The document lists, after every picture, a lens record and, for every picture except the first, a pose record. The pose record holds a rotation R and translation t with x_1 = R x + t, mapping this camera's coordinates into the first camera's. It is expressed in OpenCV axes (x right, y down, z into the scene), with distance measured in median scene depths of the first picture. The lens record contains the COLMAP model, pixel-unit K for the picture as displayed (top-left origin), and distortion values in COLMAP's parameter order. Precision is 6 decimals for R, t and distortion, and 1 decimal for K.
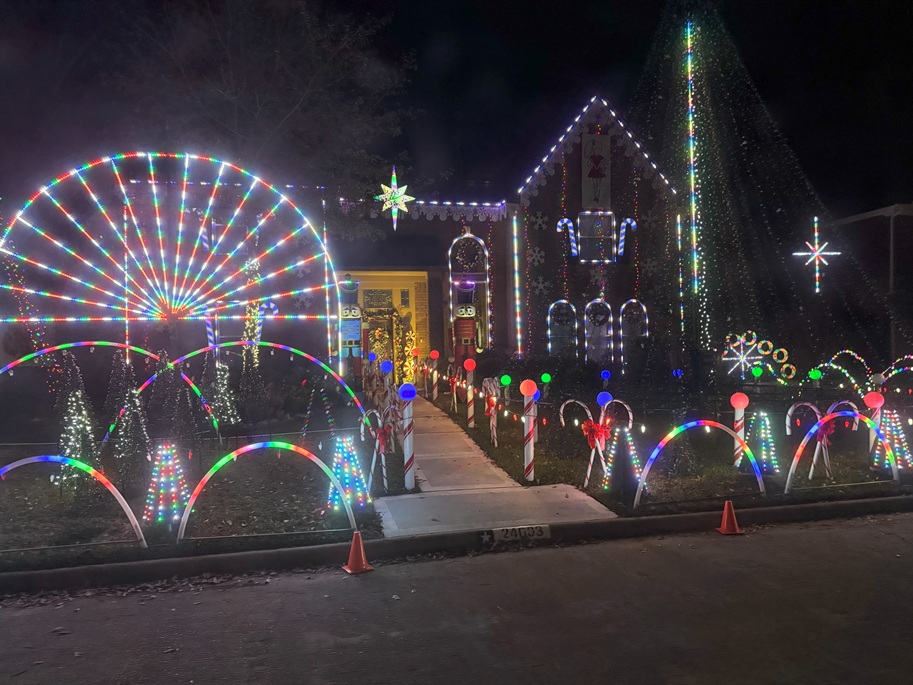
lens RADIAL K [[635.7, 0, 451.5], [0, 635.7, 354.1], [0, 0, 1]] dist [0.113272, -0.182377]
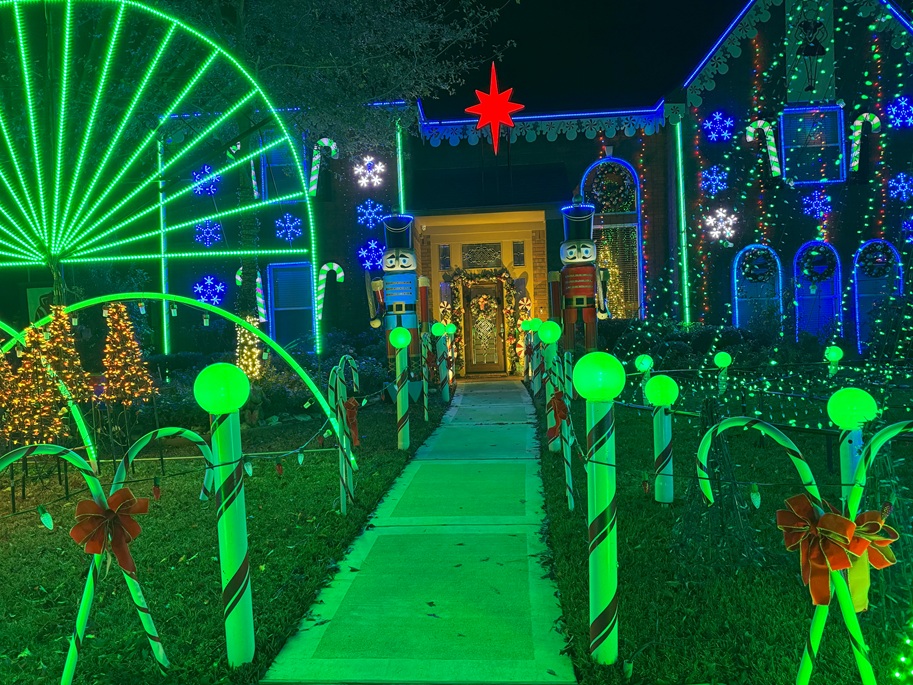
lens RADIAL K [[640.0, 0, 456.9], [0, 640.0, 351.0], [0, 0, 1]] dist [0.086458, -0.120702]
pose [[0.962360, -0.008096, -0.271656, 0.078250], [0.012014, 0.999846, 0.012762, 0.018965], [0.271511, -0.015545, 0.962310, 0.367549]]
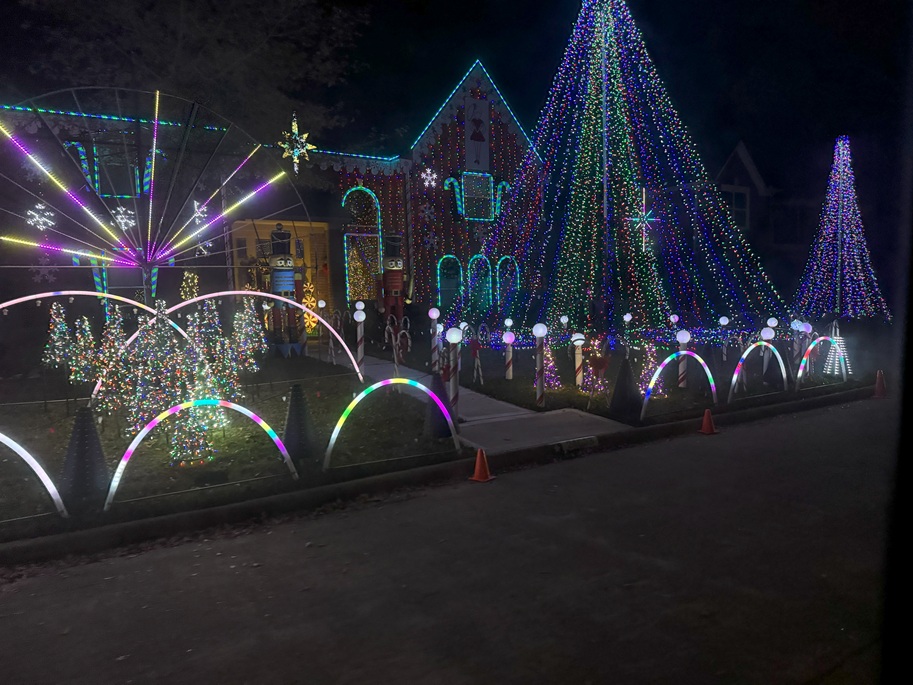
lens RADIAL K [[632.1, 0, 461.4], [0, 632.1, 356.4], [0, 0, 1]] dist [0.113928, -0.175346]
pose [[0.944841, -0.032820, 0.325881, -0.223709], [0.008158, 0.997016, 0.076759, 0.005373], [-0.327428, -0.069866, 0.942289, -0.035855]]
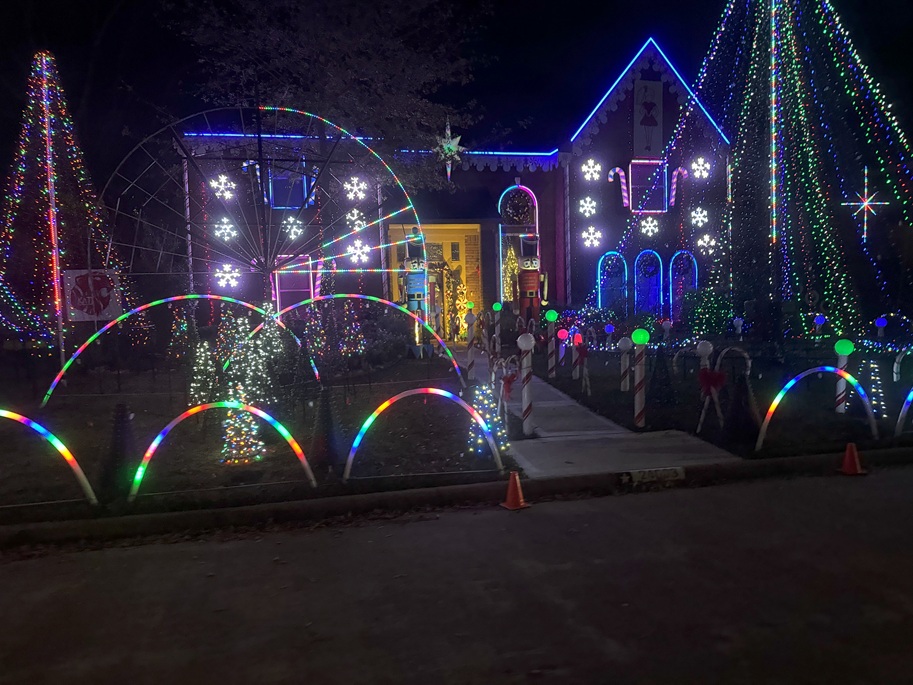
lens RADIAL K [[635.7, 0, 451.5], [0, 635.7, 354.1], [0, 0, 1]] dist [0.113272, -0.182377]
pose [[0.999935, -0.005755, -0.009851, -0.095038], [0.006442, 0.997442, 0.071195, 0.002677], [0.009416, -0.071254, 0.997414, -0.015838]]
